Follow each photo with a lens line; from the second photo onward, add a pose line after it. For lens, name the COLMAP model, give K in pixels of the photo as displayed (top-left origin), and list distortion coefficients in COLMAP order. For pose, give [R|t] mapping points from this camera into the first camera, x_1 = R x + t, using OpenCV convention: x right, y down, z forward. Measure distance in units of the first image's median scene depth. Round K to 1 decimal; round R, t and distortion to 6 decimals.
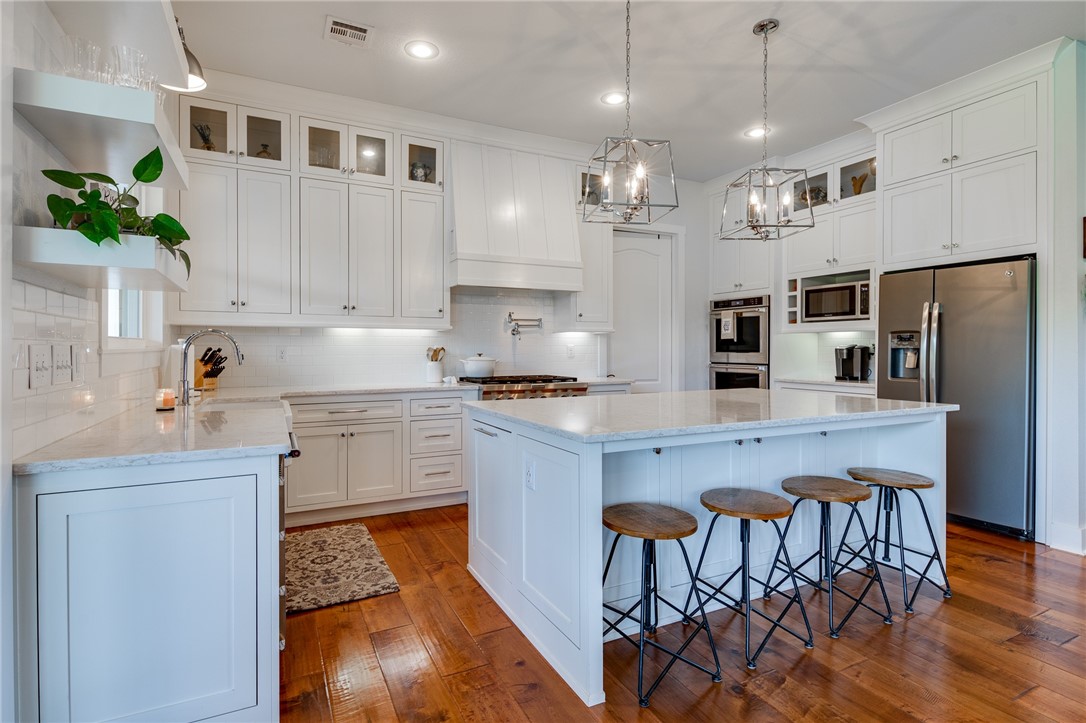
lens RADIAL K [[539.3, 0, 521.7], [0, 539.3, 342.9], [0, 0, 1]] dist [0.008386, -0.004982]
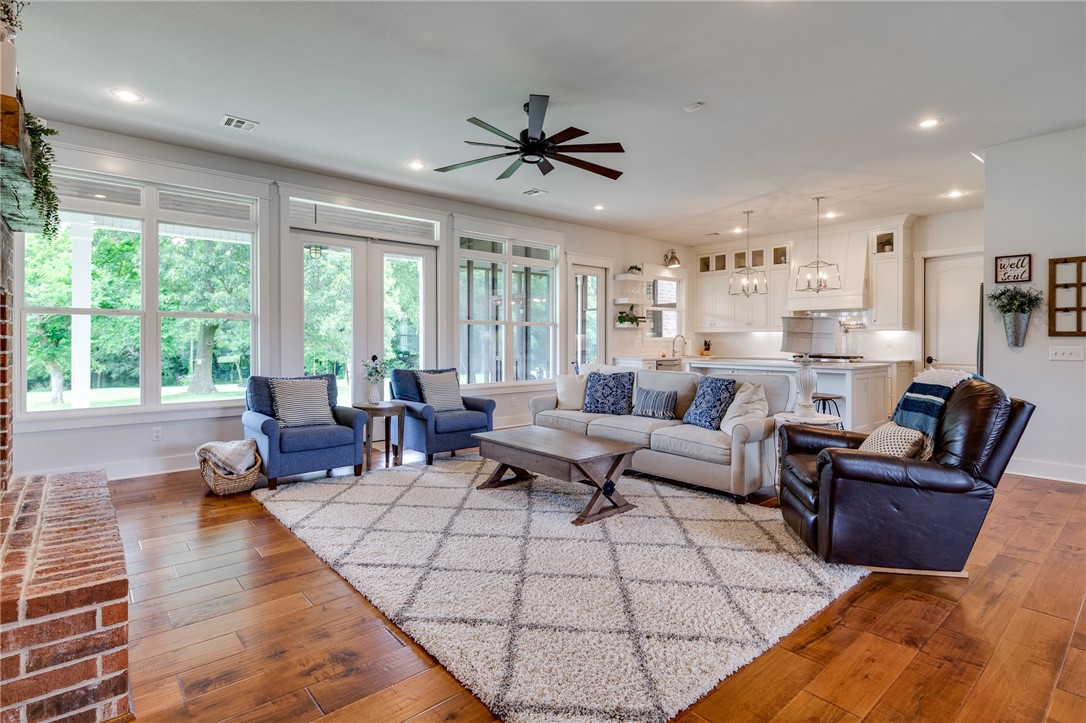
lens RADIAL K [[539.3, 0, 541.9], [0, 539.3, 343.5], [0, 0, 1]] dist [0.008386, -0.004982]
pose [[0.263232, 0.006708, -0.964709, 1.875362], [0.011923, 0.999877, 0.010206, -0.013077], [0.964659, -0.014189, 0.263120, -0.572233]]
